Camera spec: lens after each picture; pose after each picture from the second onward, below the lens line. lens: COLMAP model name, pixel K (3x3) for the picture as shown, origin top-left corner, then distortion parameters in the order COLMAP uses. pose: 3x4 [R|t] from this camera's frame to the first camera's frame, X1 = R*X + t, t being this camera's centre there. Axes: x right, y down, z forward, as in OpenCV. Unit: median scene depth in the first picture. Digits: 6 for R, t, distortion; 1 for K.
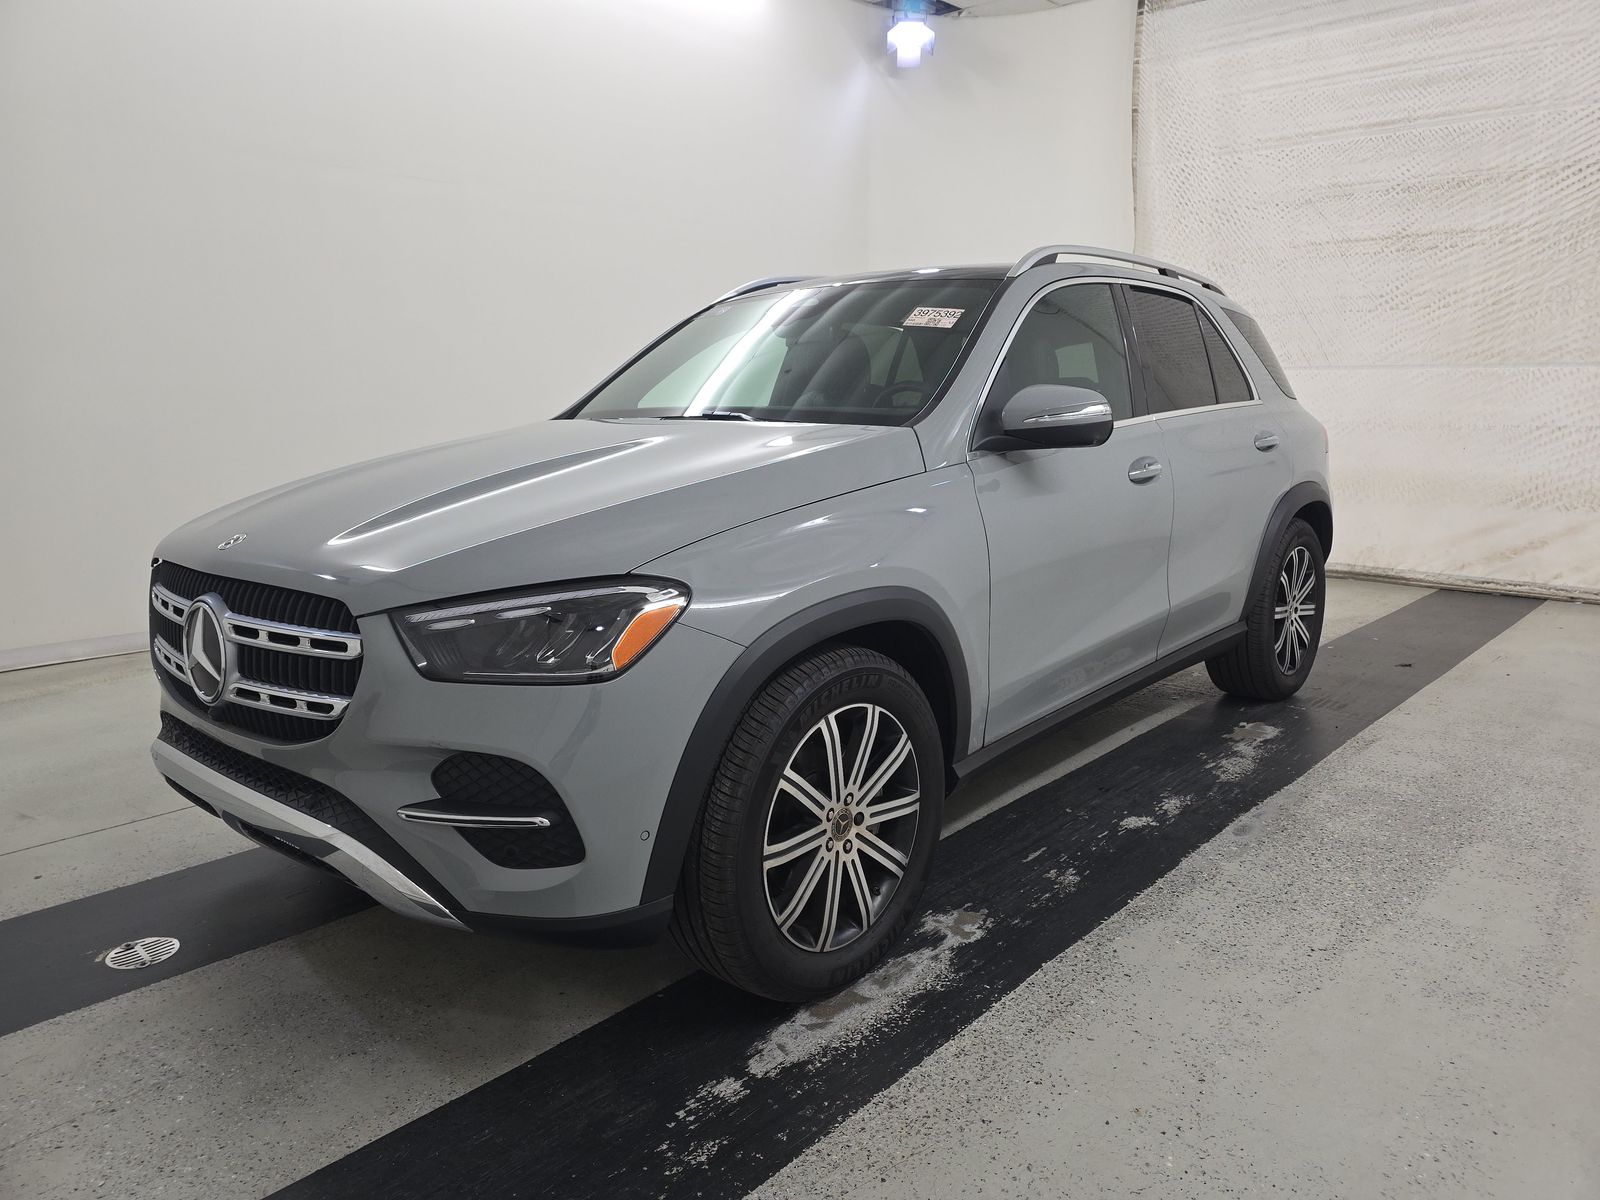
lens RADIAL K [[1072.7, 0, 811.5], [0, 1072.7, 609.9], [0, 0, 1]] dist [0.032142, -0.027712]
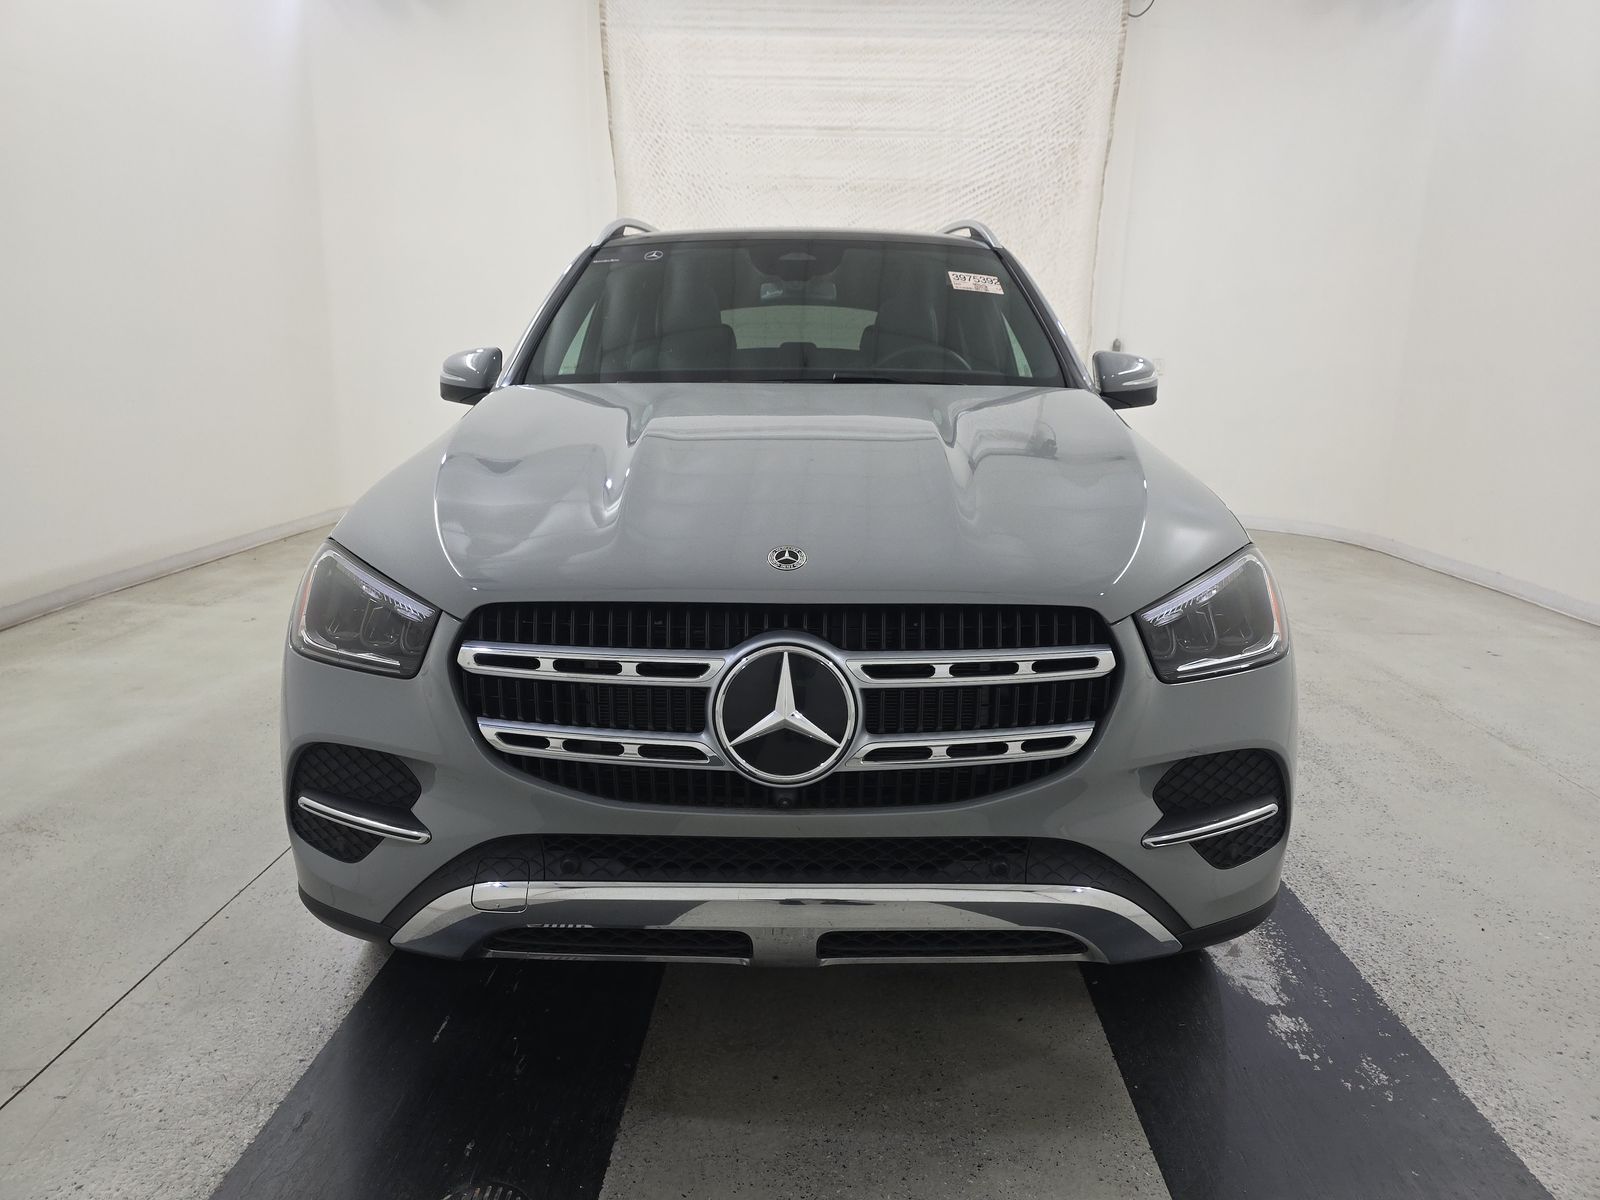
lens RADIAL K [[1072.7, 0, 790.3], [0, 1072.7, 599.4], [0, 0, 1]] dist [0.032142, -0.027712]
pose [[0.764790, -0.124479, 0.632140, -0.323458], [0.107925, 0.992046, 0.064778, -0.026398], [-0.635175, 0.018682, 0.772142, 0.147789]]
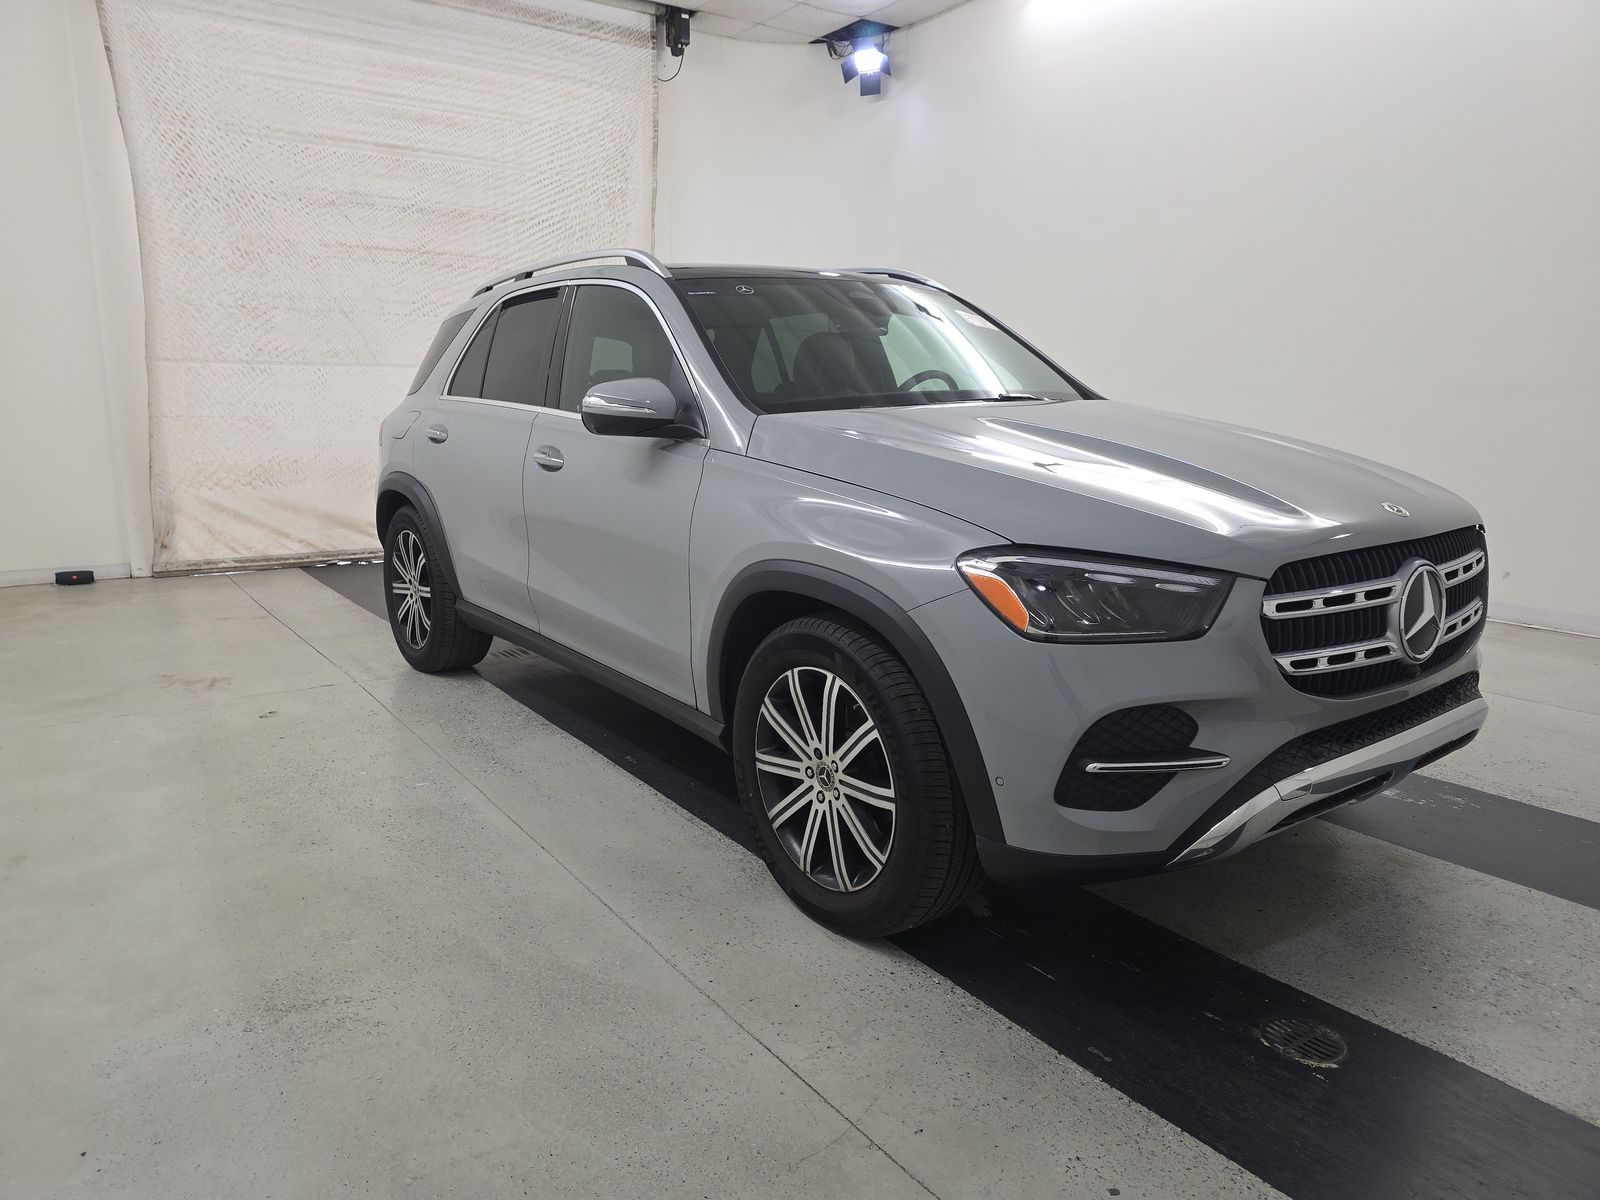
lens RADIAL K [[1072.7, 0, 795.8], [0, 1072.7, 594.2], [0, 0, 1]] dist [0.032142, -0.027712]
pose [[0.220873, -0.176409, 0.959216, -0.553273], [0.192332, 0.972071, 0.134485, -0.077311], [-0.956150, 0.154784, 0.248634, 0.424727]]
